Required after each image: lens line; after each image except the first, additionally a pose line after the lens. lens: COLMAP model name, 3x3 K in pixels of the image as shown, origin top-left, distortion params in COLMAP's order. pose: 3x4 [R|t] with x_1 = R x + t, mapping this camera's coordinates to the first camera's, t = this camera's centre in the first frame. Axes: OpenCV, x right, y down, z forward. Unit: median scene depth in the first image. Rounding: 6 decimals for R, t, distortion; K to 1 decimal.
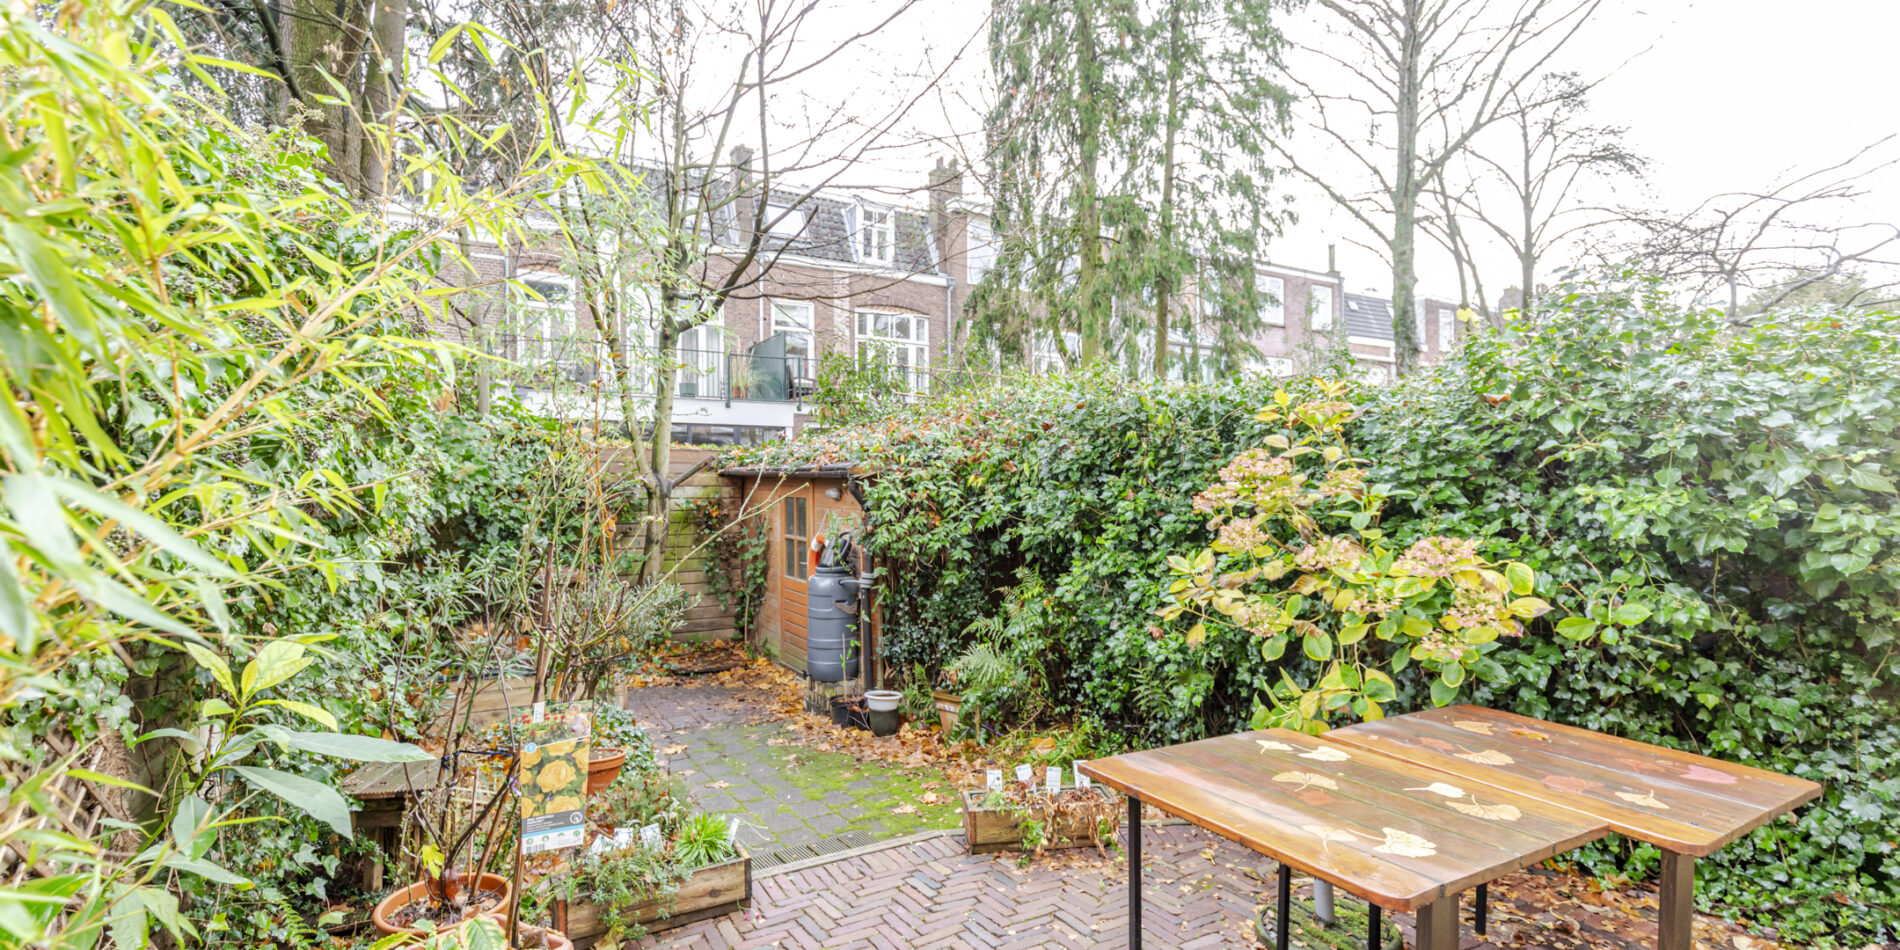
lens RADIAL K [[849.7, 0, 962.9], [0, 849.7, 485.7], [0, 0, 1]] dist [0.001027, -0.000476]
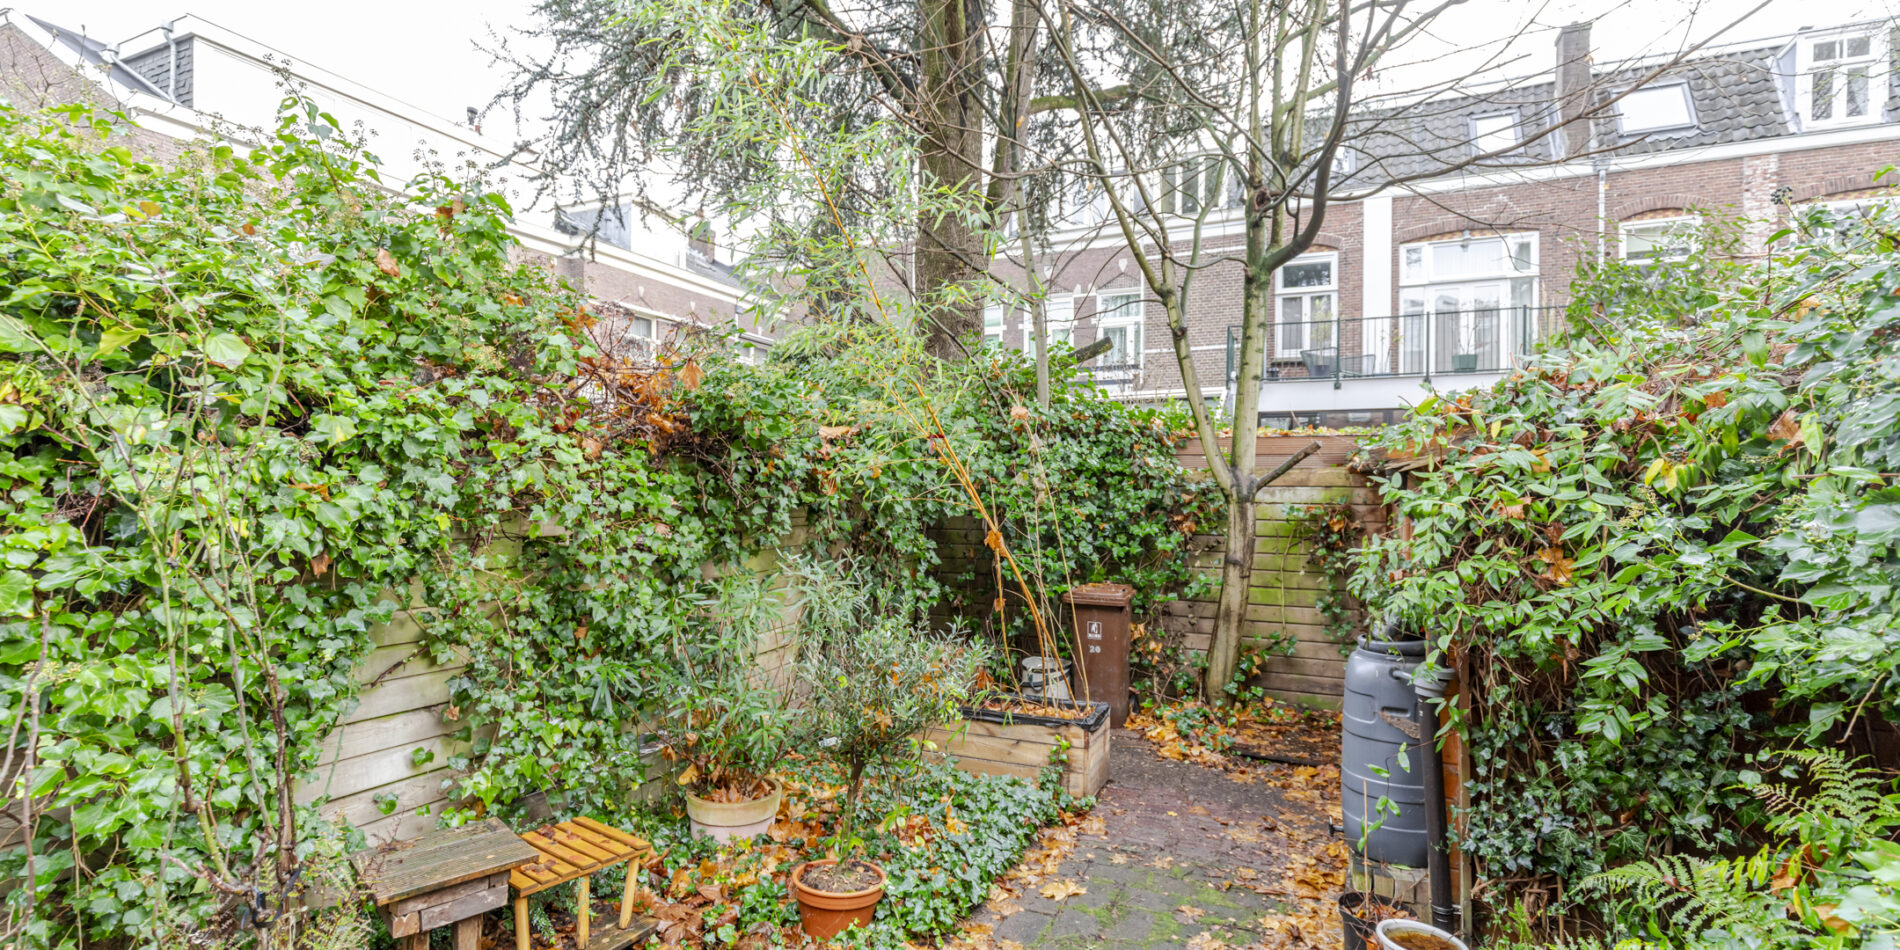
lens RADIAL K [[849.7, 0, 962.9], [0, 849.7, 485.7], [0, 0, 1]] dist [0.001027, -0.000476]
pose [[0.574596, 0.005389, -0.818419, 0.097956], [-0.006549, 0.999977, 0.001987, 0.000327], [0.818411, 0.004219, 0.574618, 0.374473]]
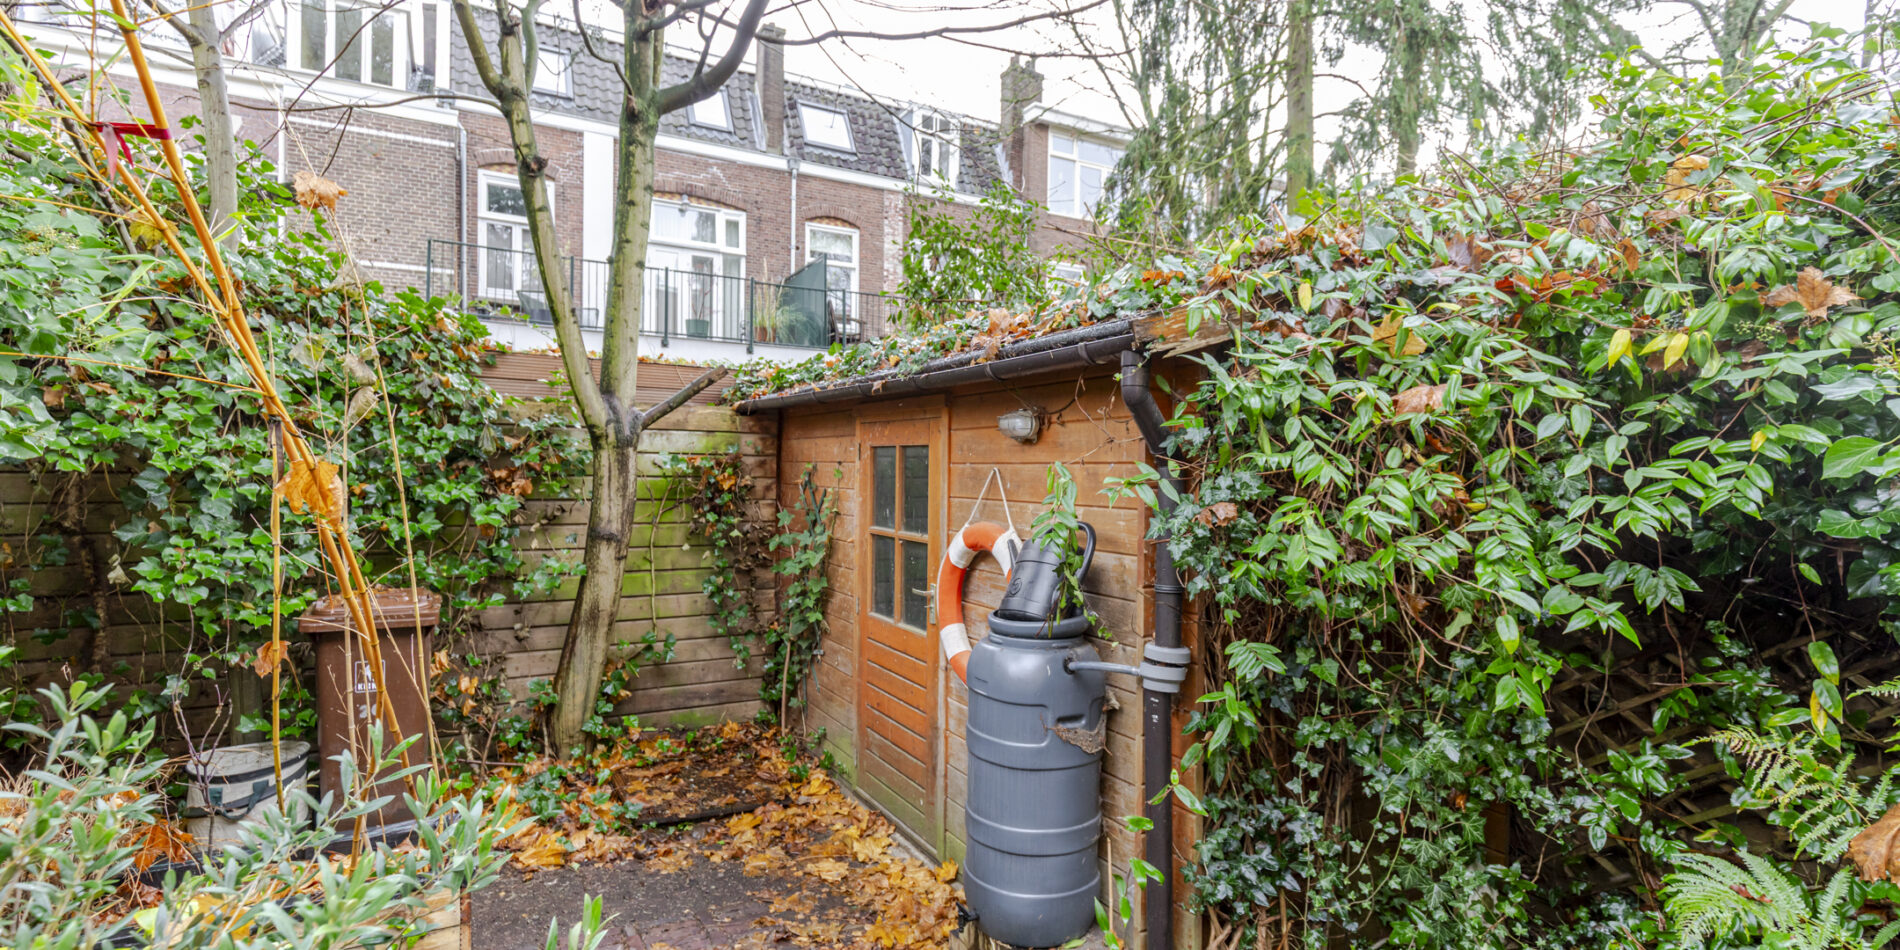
lens RADIAL K [[888.2, 0, 939.1], [0, 888.2, 481.9], [0, 0, 1]] dist [0.011273, -0.000045]
pose [[0.998313, 0.013848, -0.056378, -0.136884], [-0.013484, 0.999886, 0.006820, 0.027145], [0.056466, -0.006048, 0.998386, 0.481448]]
